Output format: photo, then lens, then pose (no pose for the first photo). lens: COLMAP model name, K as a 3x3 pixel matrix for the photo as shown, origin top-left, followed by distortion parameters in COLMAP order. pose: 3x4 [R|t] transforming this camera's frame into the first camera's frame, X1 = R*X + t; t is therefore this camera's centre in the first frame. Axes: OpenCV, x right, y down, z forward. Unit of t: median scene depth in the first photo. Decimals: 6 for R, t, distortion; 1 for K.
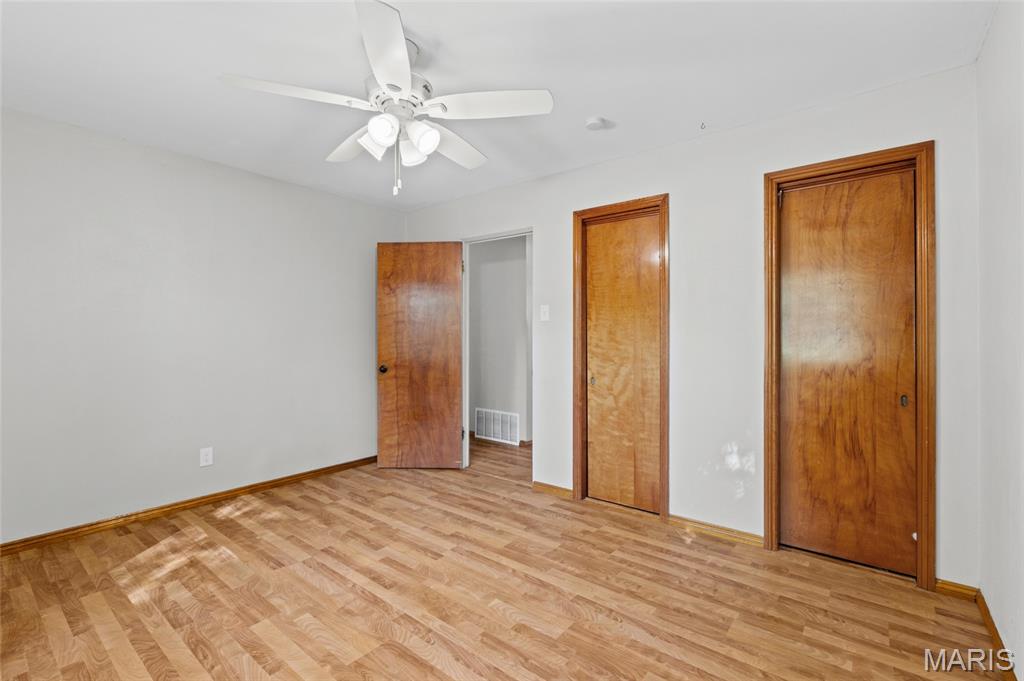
lens RADIAL K [[454.9, 0, 513.7], [0, 454.9, 340.0], [0, 0, 1]] dist [-0.001631, 0.000019]
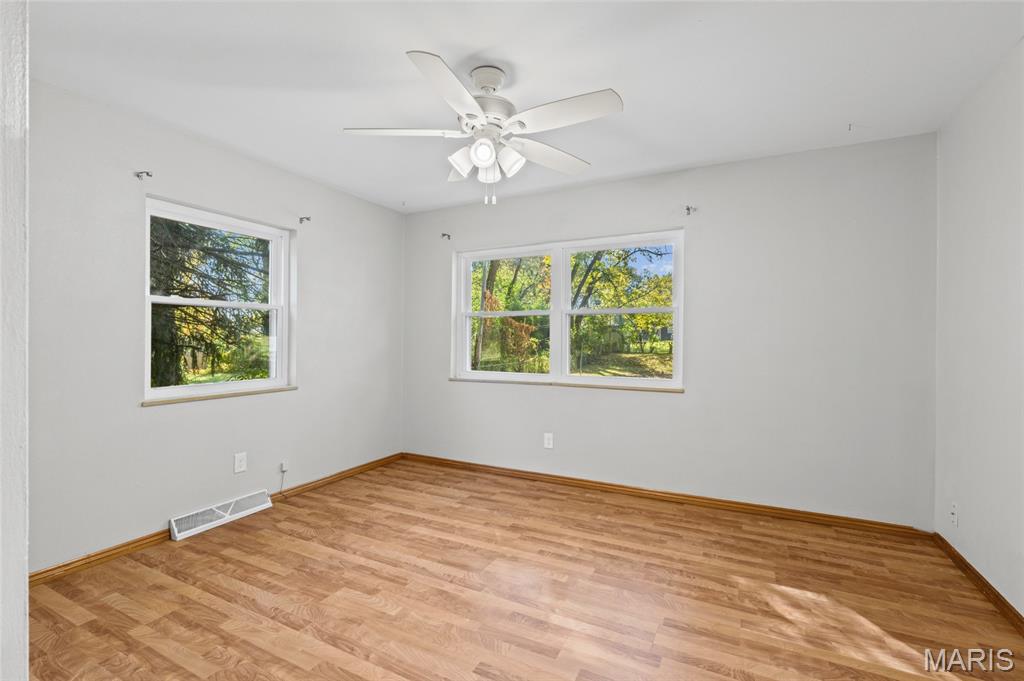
lens RADIAL K [[454.9, 0, 513.7], [0, 454.9, 340.0], [0, 0, 1]] dist [-0.001631, 0.000019]
pose [[-0.980630, -0.002840, -0.195848, -0.102610], [-0.004312, 0.999966, 0.007092, -0.013722], [0.195821, 0.007799, -0.980609, 2.088035]]
